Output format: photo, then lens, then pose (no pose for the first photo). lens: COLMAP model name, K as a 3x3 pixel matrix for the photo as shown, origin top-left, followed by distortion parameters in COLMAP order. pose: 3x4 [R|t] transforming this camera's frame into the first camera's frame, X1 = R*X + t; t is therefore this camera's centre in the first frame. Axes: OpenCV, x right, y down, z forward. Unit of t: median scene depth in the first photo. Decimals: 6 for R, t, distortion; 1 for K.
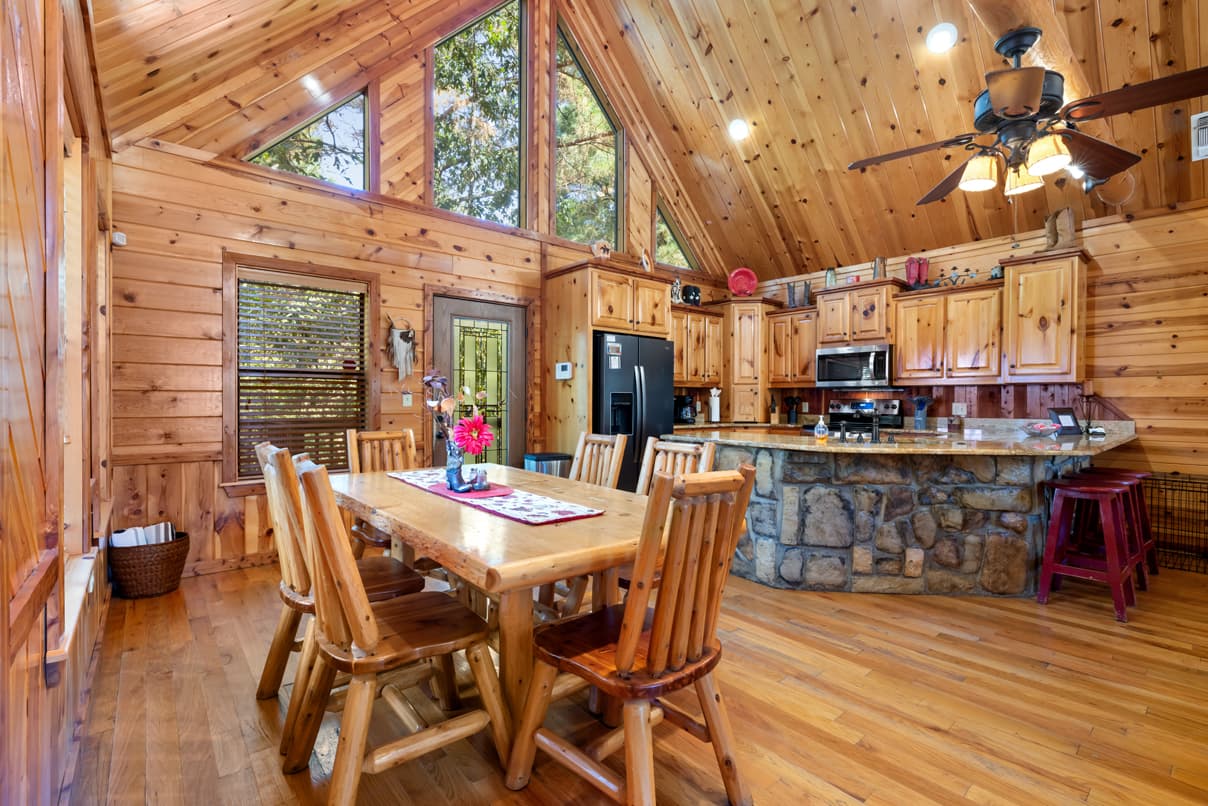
lens RADIAL K [[535.0, 0, 606.0], [0, 535.0, 399.9], [0, 0, 1]] dist [0.000710, 0.000175]
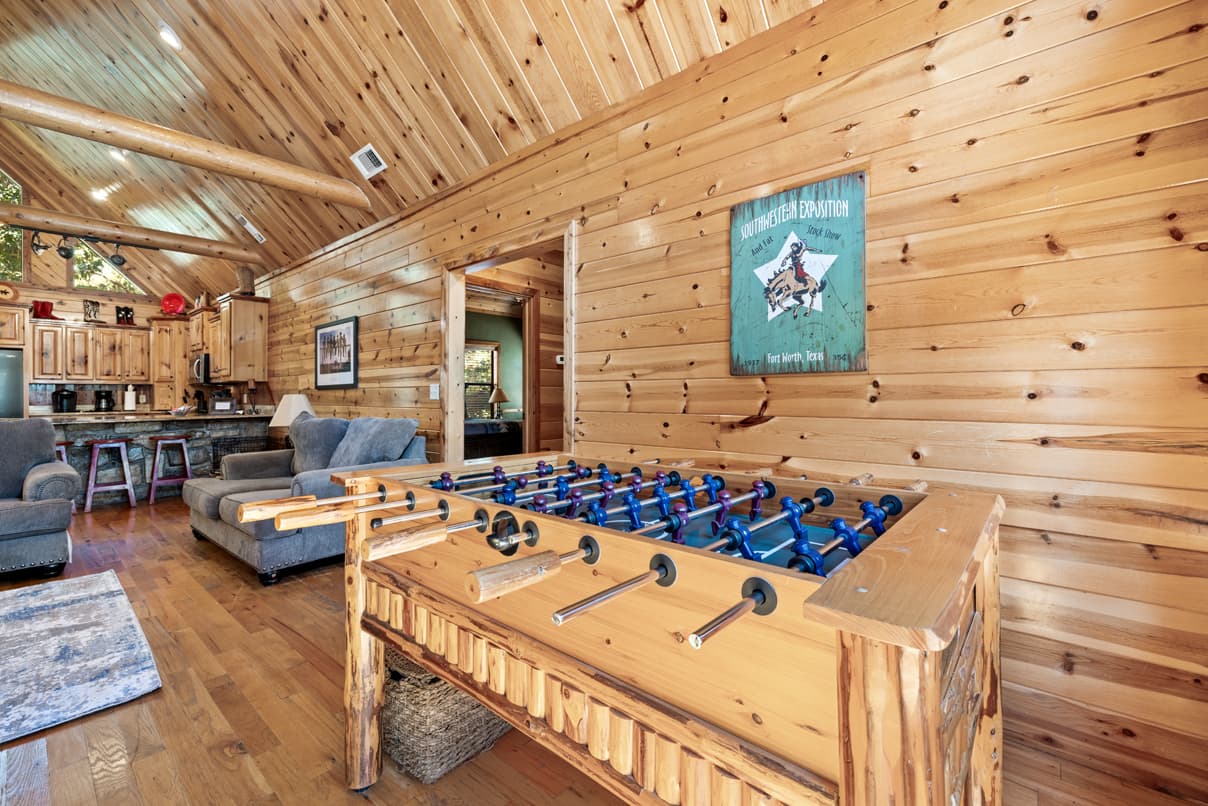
lens RADIAL K [[509.3, 0, 603.0], [0, 509.3, 399.4], [0, 0, 1]] dist [0.002684, -0.000671]
pose [[0.989487, 0.003407, 0.144582, 1.204961], [-0.002820, 0.999987, -0.004261, 0.015930], [-0.144595, 0.003808, 0.989484, -0.415512]]
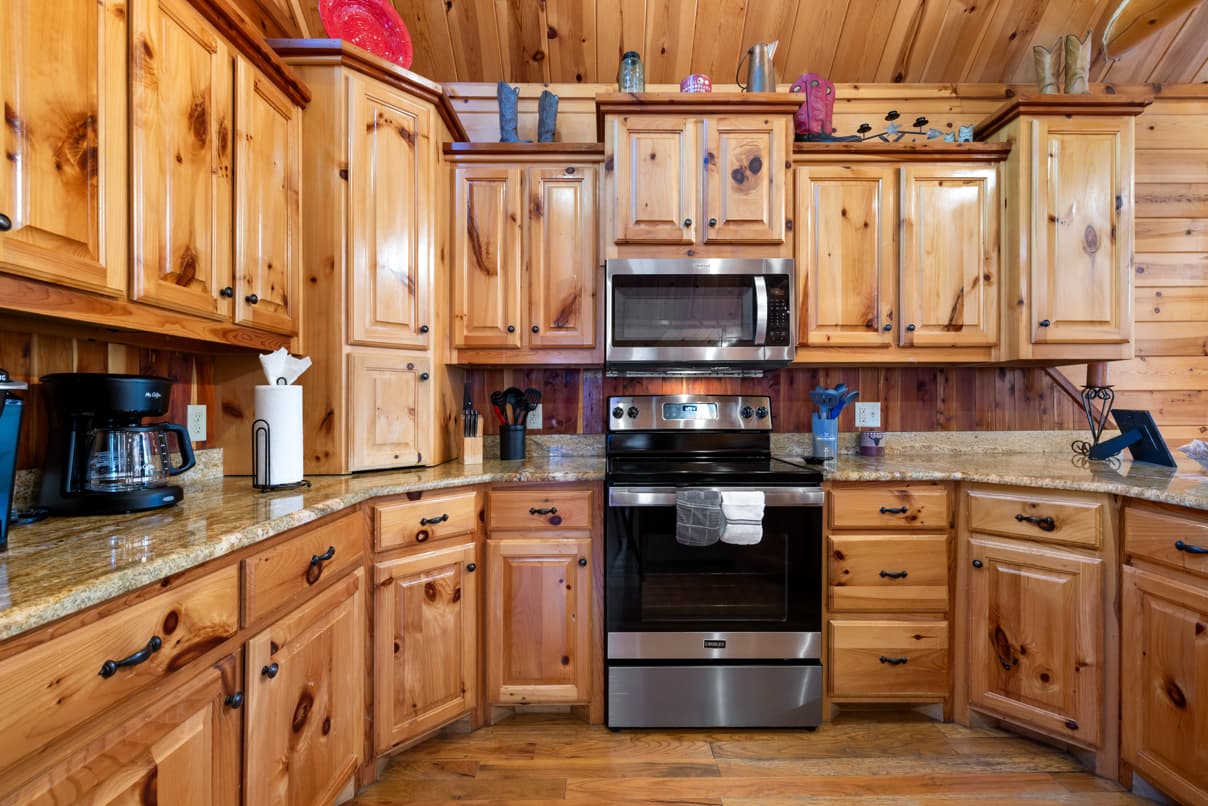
lens RADIAL K [[509.3, 0, 606.3], [0, 509.3, 399.9], [0, 0, 1]] dist [0.002684, -0.000671]
pose [[0.644412, -0.000015, 0.764678, 0.121991], [0.005717, 0.999972, -0.004798, 0.003608], [-0.764657, 0.007464, 0.644394, 0.751798]]
